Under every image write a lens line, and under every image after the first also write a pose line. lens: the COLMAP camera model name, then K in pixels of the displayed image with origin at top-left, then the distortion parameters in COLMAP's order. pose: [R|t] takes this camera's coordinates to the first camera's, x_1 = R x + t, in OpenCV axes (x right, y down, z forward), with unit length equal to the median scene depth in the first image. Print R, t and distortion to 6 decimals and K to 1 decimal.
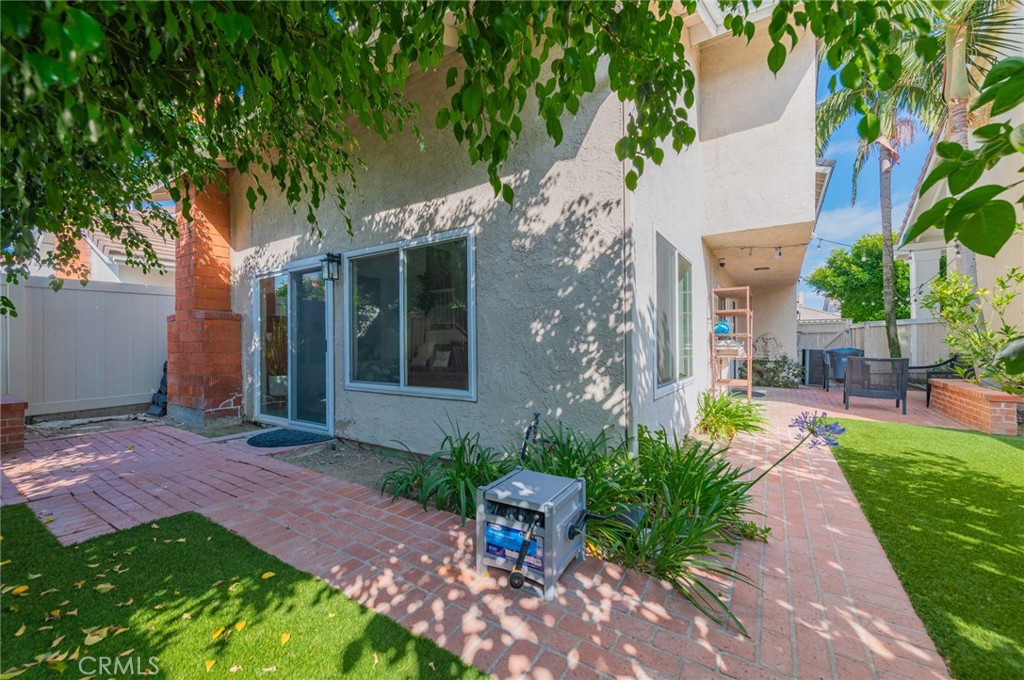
lens RADIAL K [[406.2, 0, 510.1], [0, 406.2, 337.1], [0, 0, 1]] dist [0.012591, -0.000697]
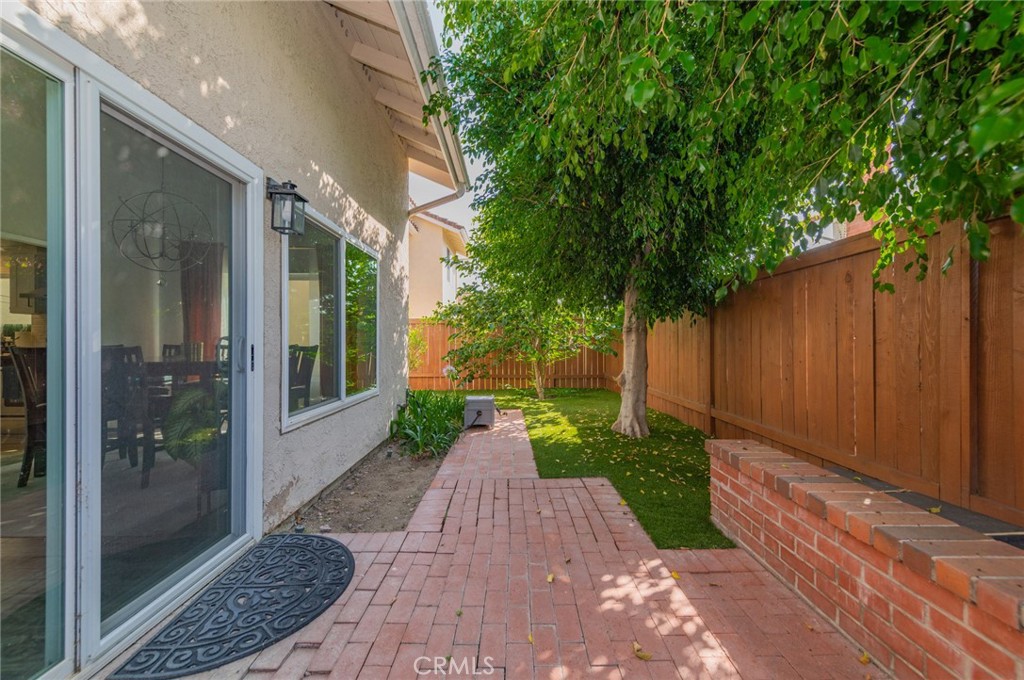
lens RADIAL K [[406.2, 0, 510.1], [0, 406.2, 337.1], [0, 0, 1]] dist [0.012591, -0.000697]
pose [[-0.558491, 0.006093, 0.829488, -1.733406], [-0.004311, 0.999938, -0.010248, -0.005655], [-0.829499, -0.009299, -0.558431, 1.741646]]
